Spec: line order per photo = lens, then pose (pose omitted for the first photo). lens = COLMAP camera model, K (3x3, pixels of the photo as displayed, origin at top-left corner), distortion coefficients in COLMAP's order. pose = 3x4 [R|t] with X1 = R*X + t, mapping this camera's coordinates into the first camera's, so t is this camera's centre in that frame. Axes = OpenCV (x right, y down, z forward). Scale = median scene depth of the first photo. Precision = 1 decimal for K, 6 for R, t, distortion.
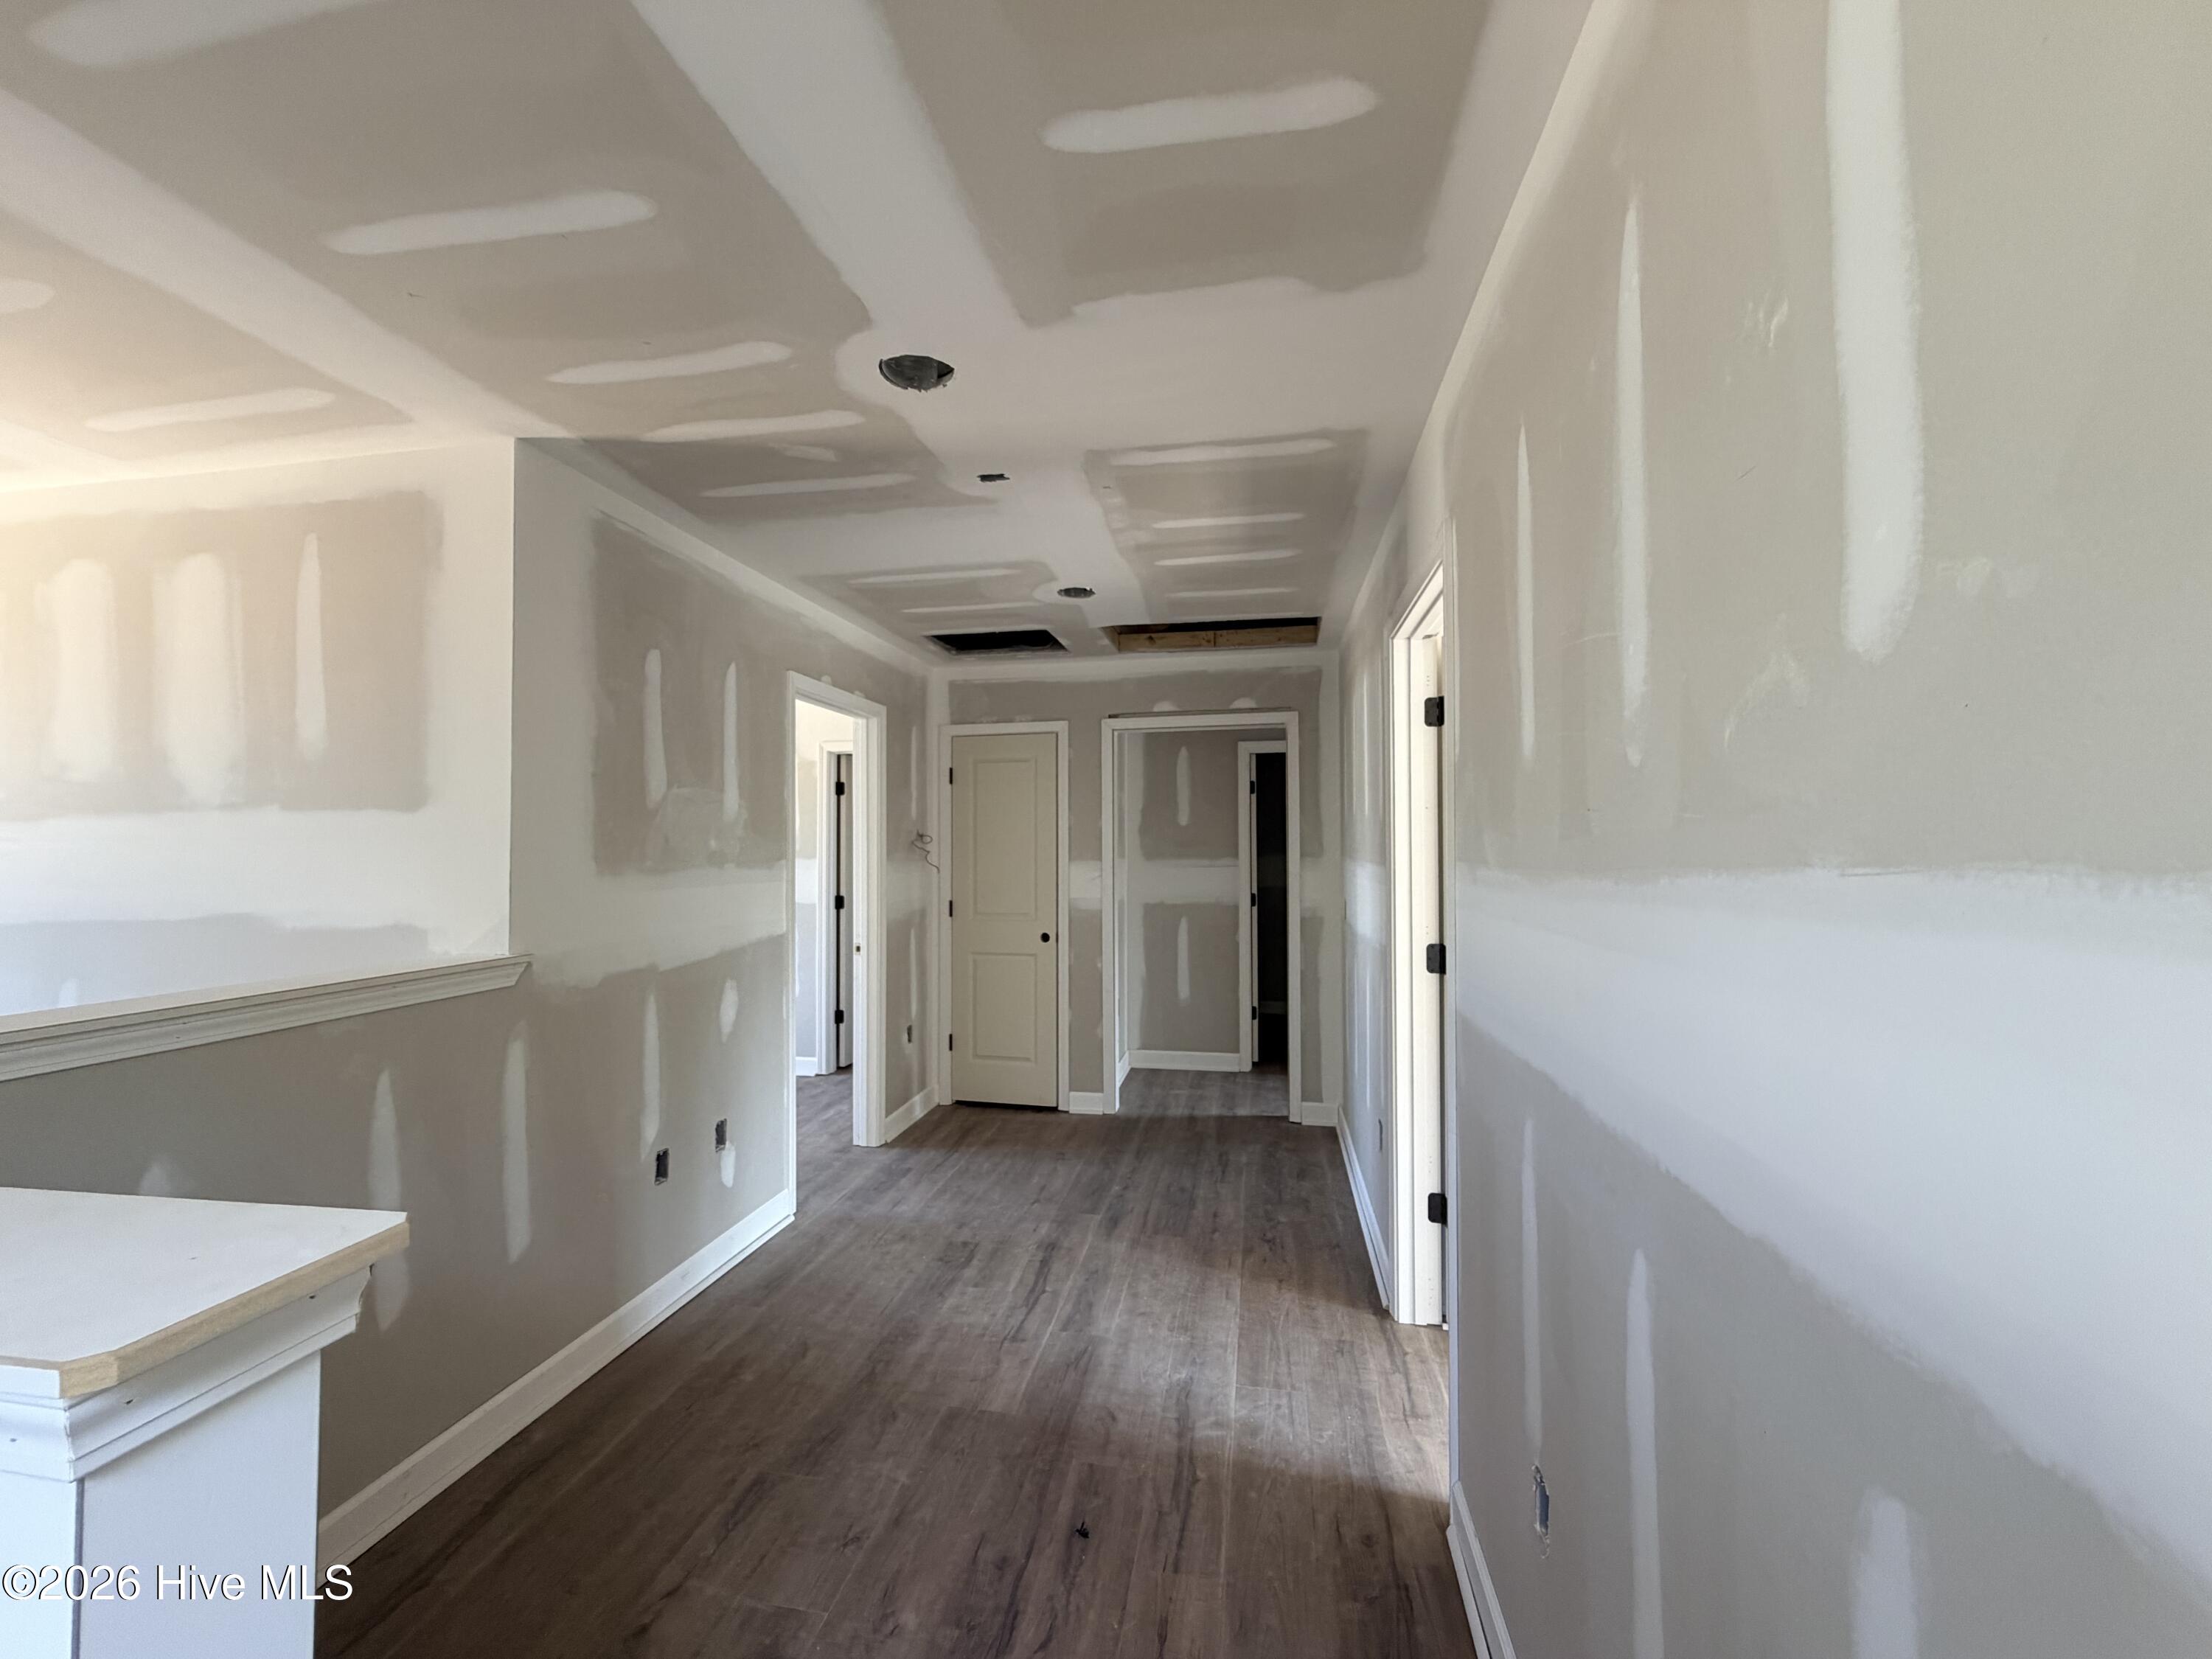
lens RADIAL K [[895.7, 0, 1108.4], [0, 895.7, 833.3], [0, 0, 1]] dist [-0.001507, -0.000050]
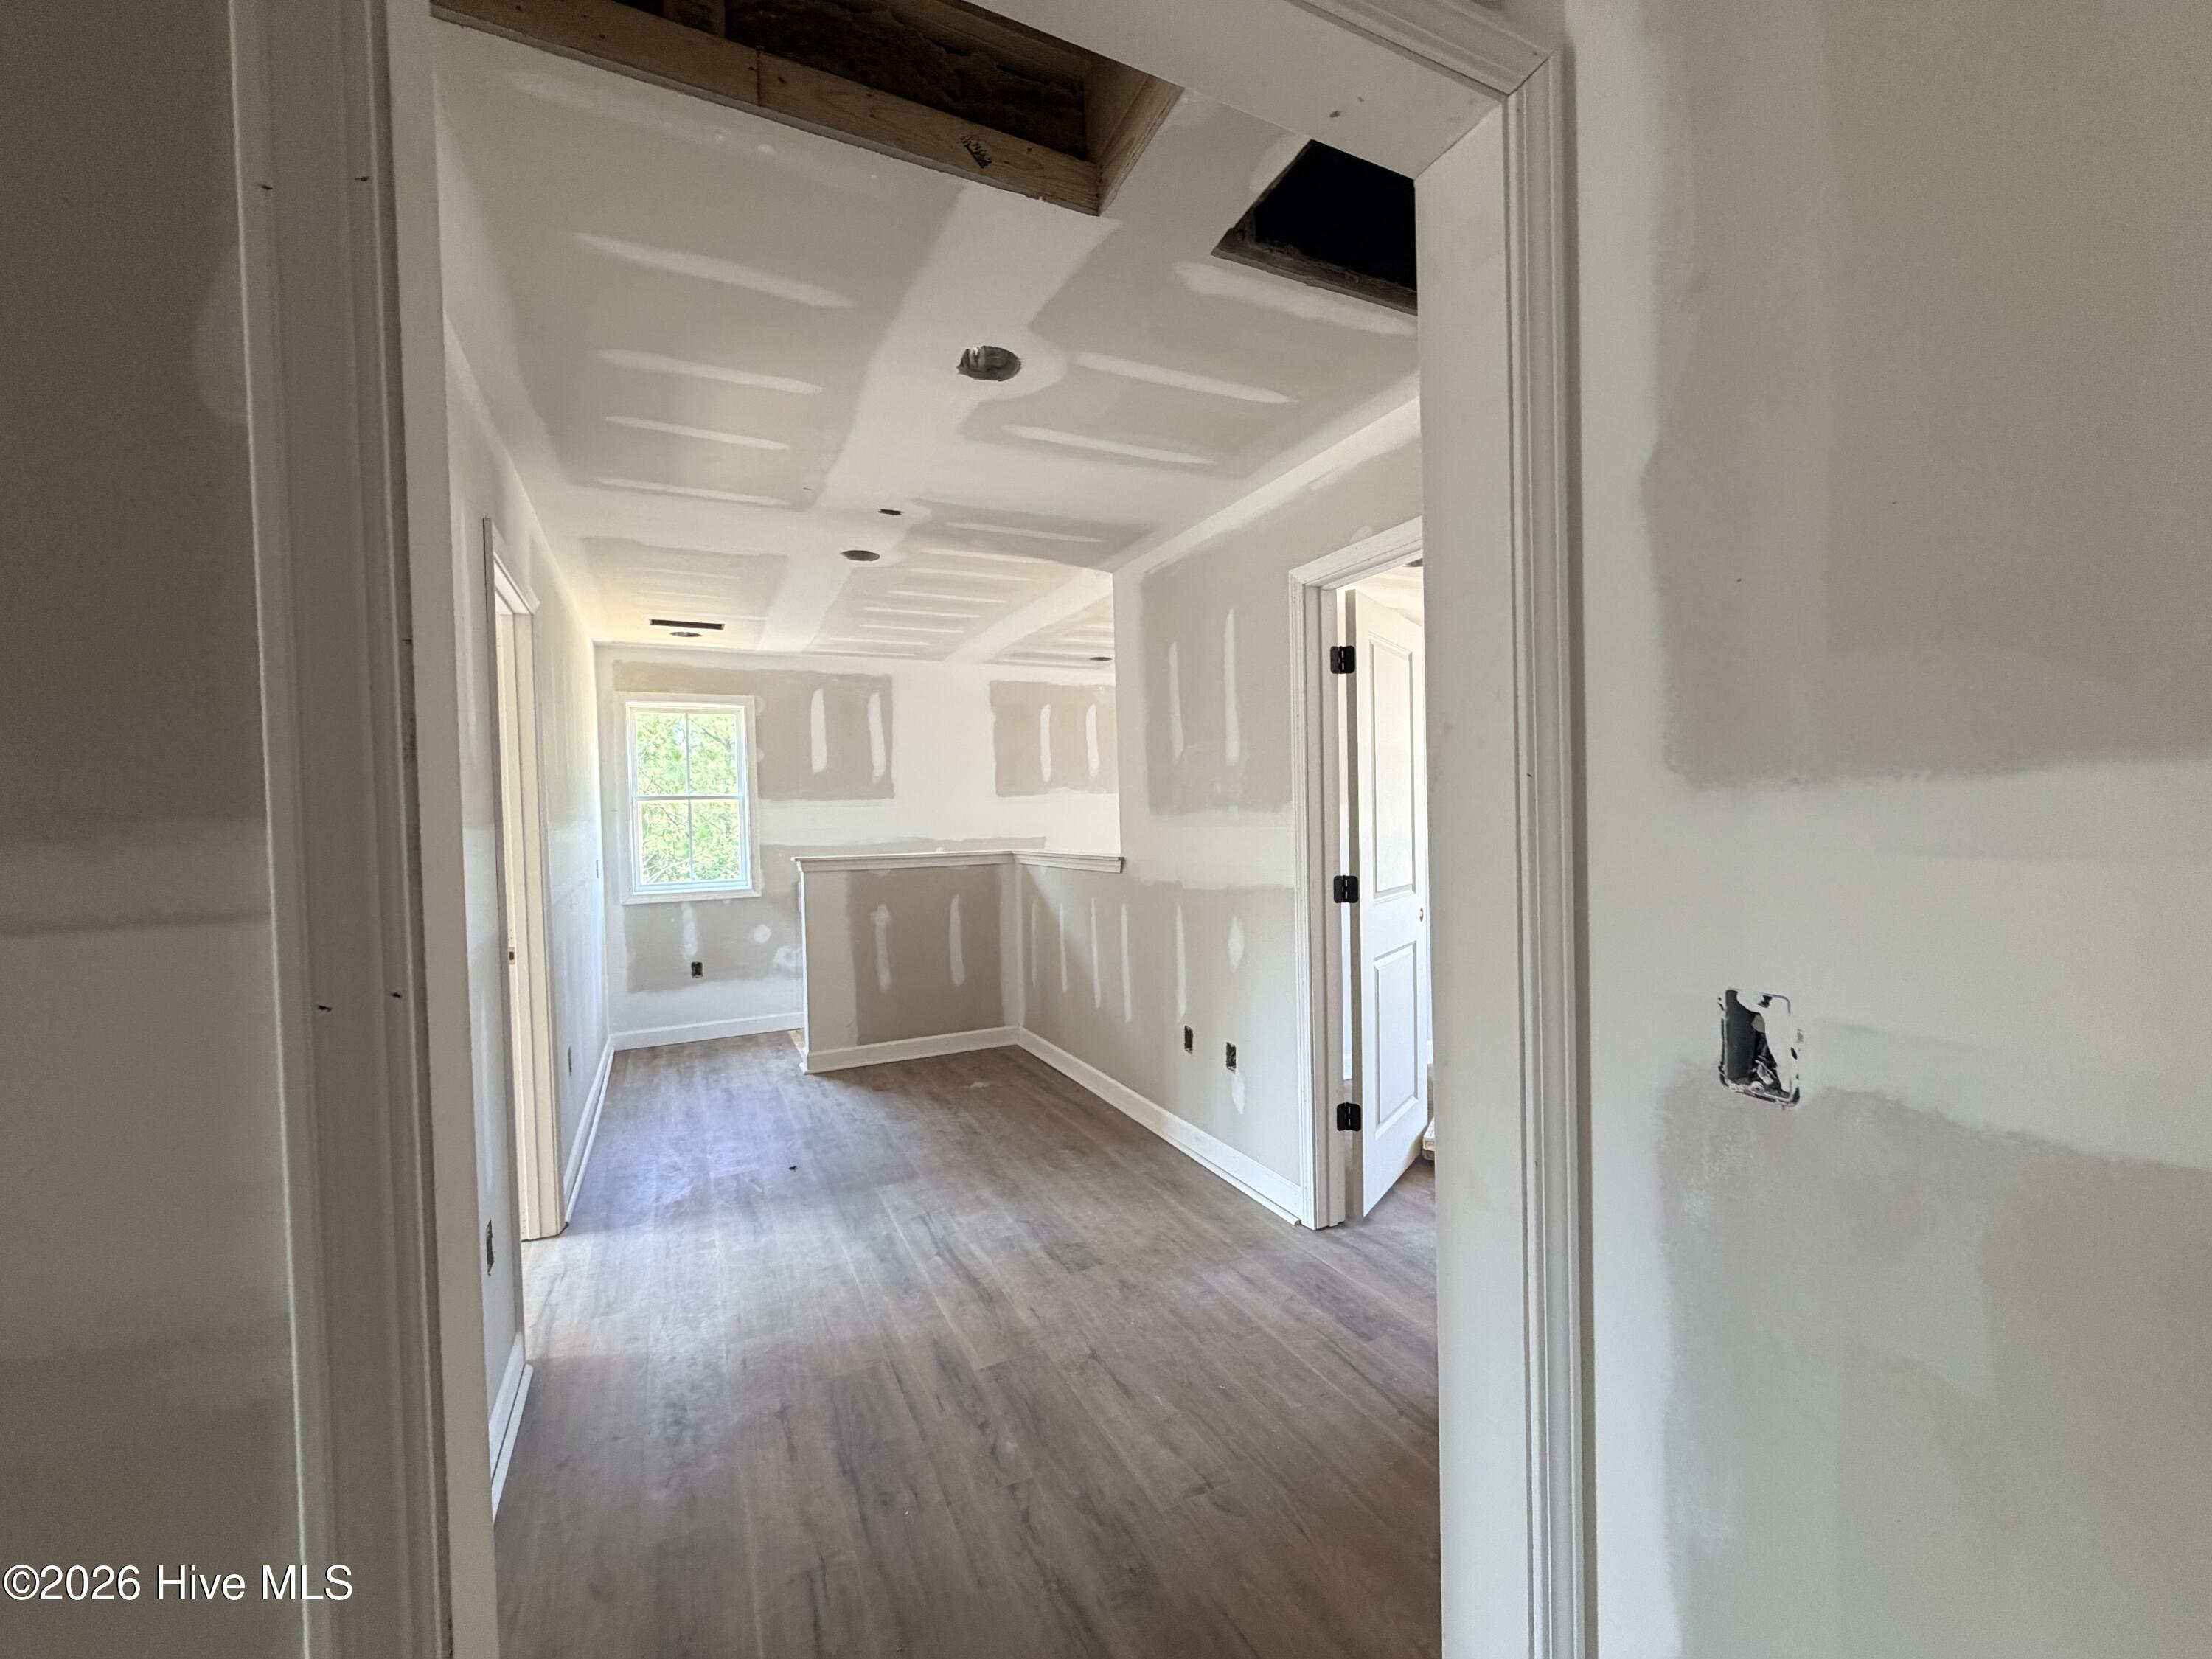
lens RADIAL K [[895.7, 0, 1105.1], [0, 895.7, 835.6], [0, 0, 1]] dist [-0.001507, -0.000050]
pose [[-0.815749, 0.034927, -0.577350, 0.323260], [0.037859, 0.999259, 0.006958, 0.059389], [0.577166, -0.016182, -0.816467, 1.894647]]
